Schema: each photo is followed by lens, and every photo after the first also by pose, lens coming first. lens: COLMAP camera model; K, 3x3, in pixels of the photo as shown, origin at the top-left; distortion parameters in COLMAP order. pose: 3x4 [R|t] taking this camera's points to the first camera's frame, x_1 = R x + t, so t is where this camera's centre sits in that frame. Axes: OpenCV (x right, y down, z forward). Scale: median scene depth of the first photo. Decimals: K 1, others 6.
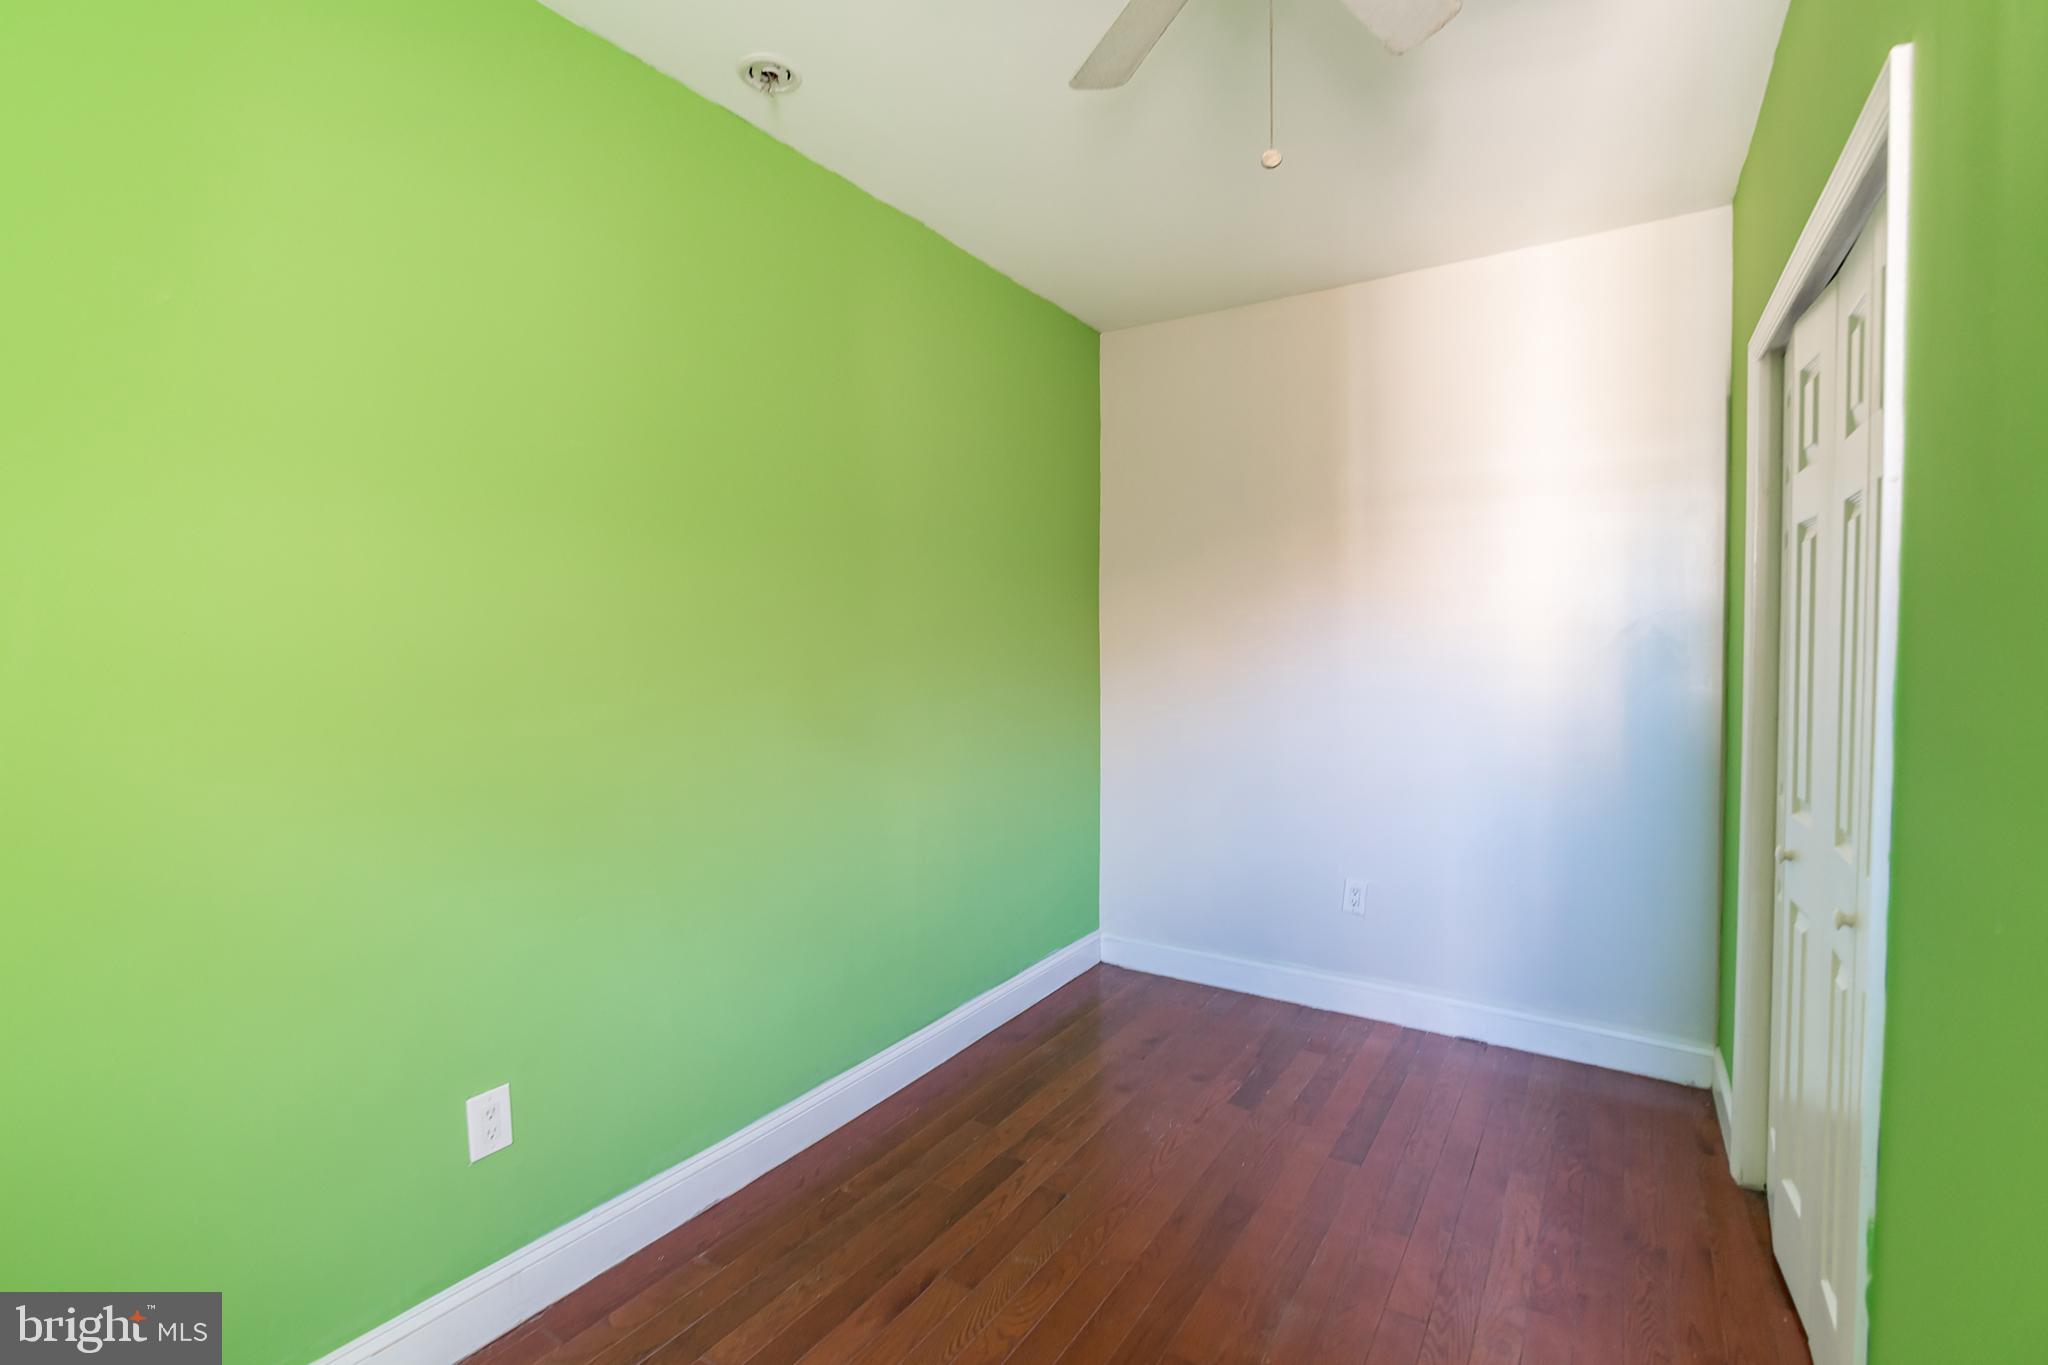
lens RADIAL K [[930.3, 0, 1024.0], [0, 930.3, 682.5], [0, 0, 1]] dist [-0.001392, -0.000041]
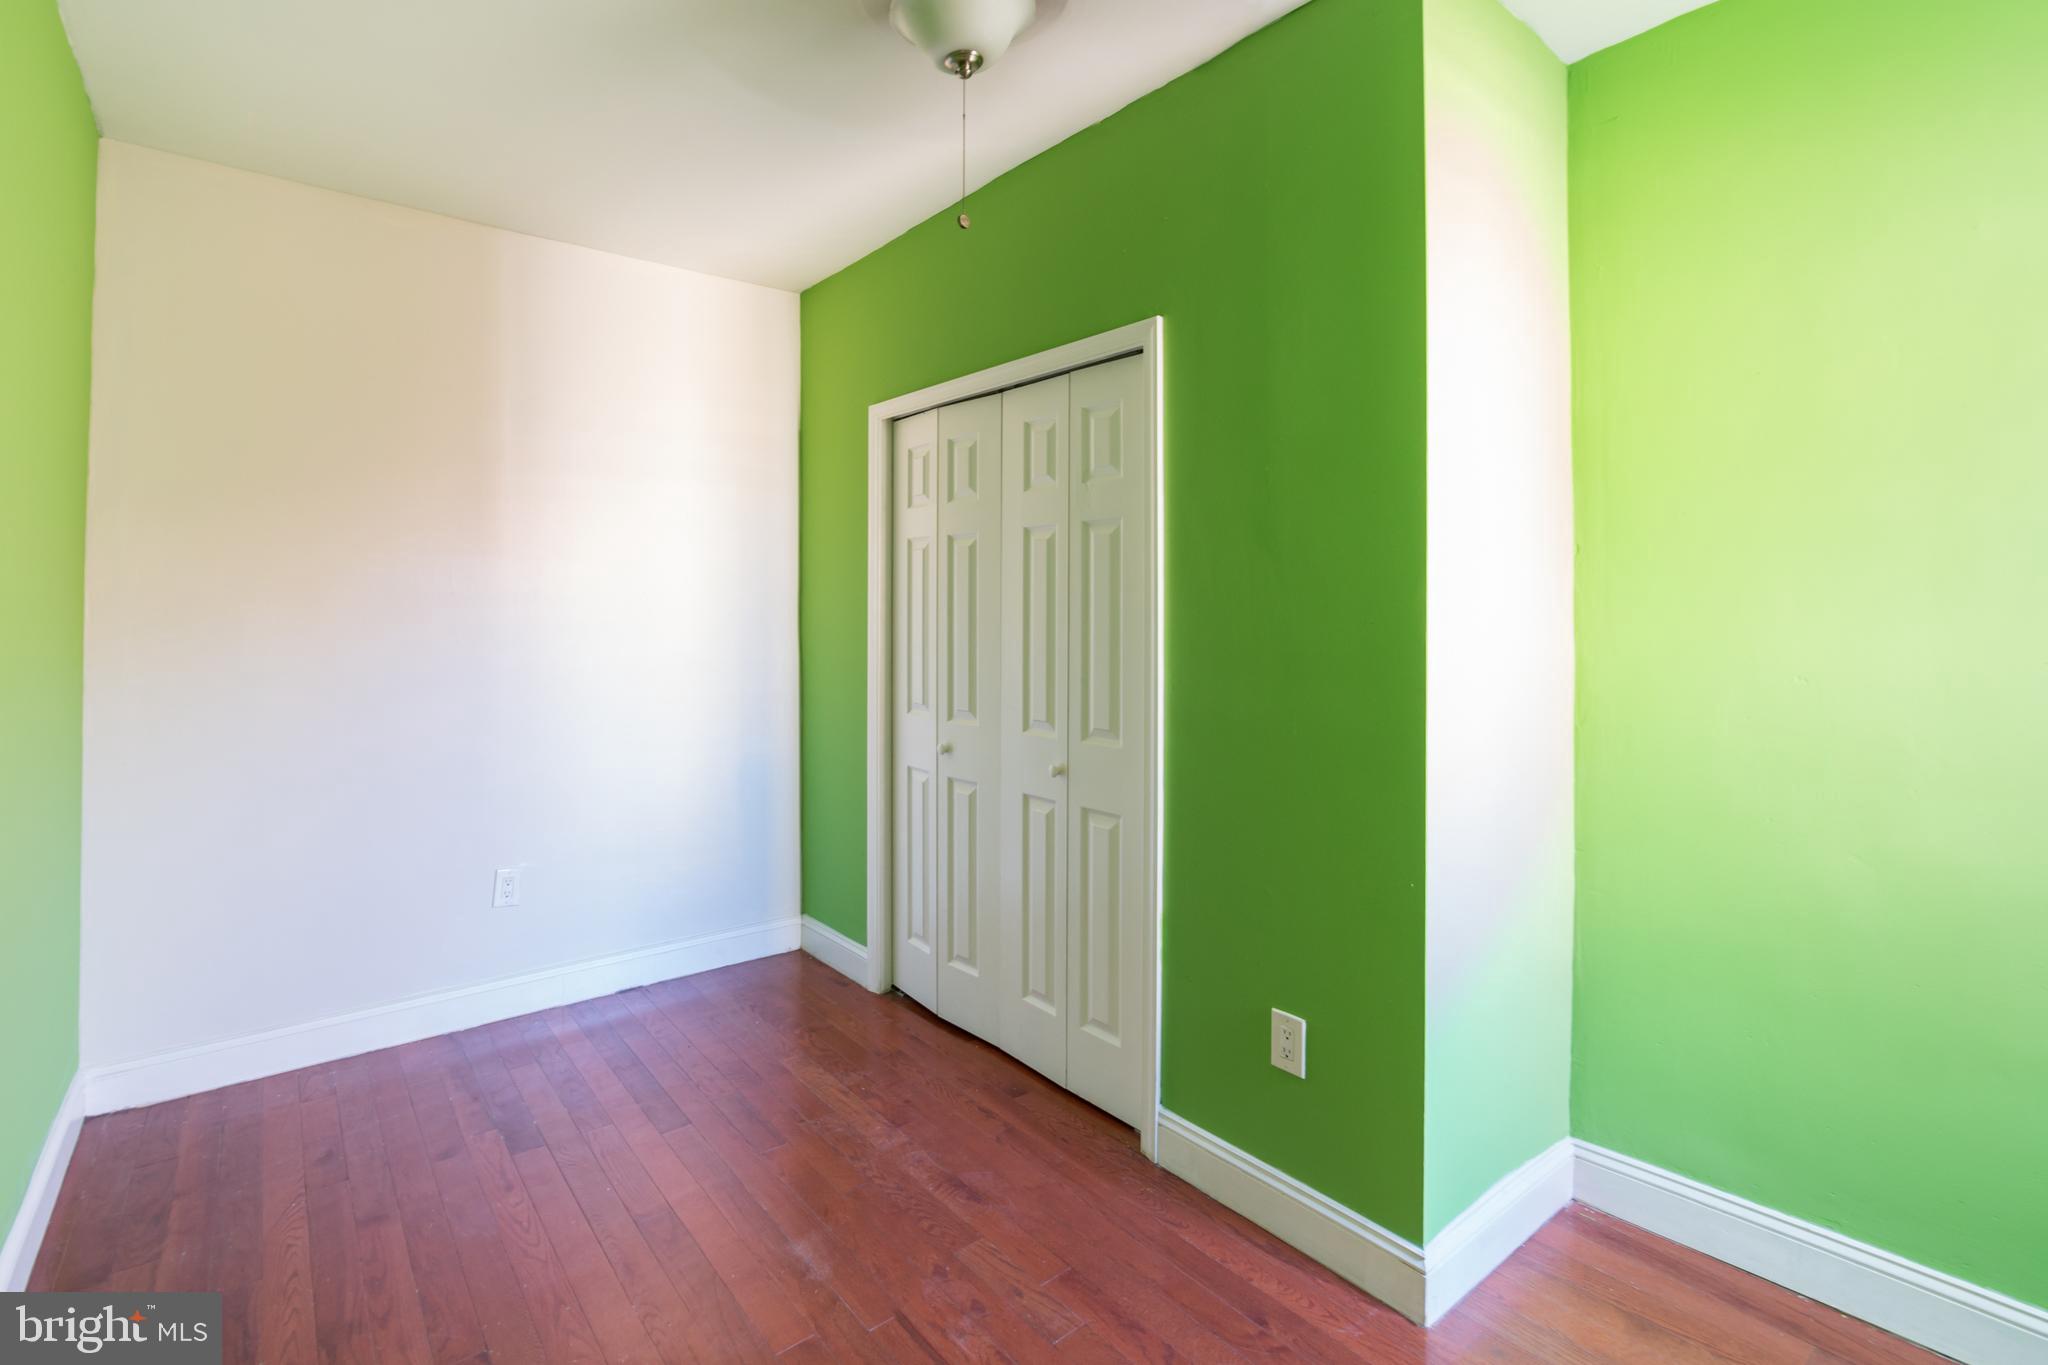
lens RADIAL K [[923.9, 0, 1023.0], [0, 923.9, 606.9], [0, 0, 1]] dist [-0.003431, -0.000435]
pose [[0.320918, 0.001581, 0.947106, -0.389316], [0.031320, 0.999434, -0.012281, -0.022905], [-0.946589, 0.033604, 0.320687, 0.242080]]
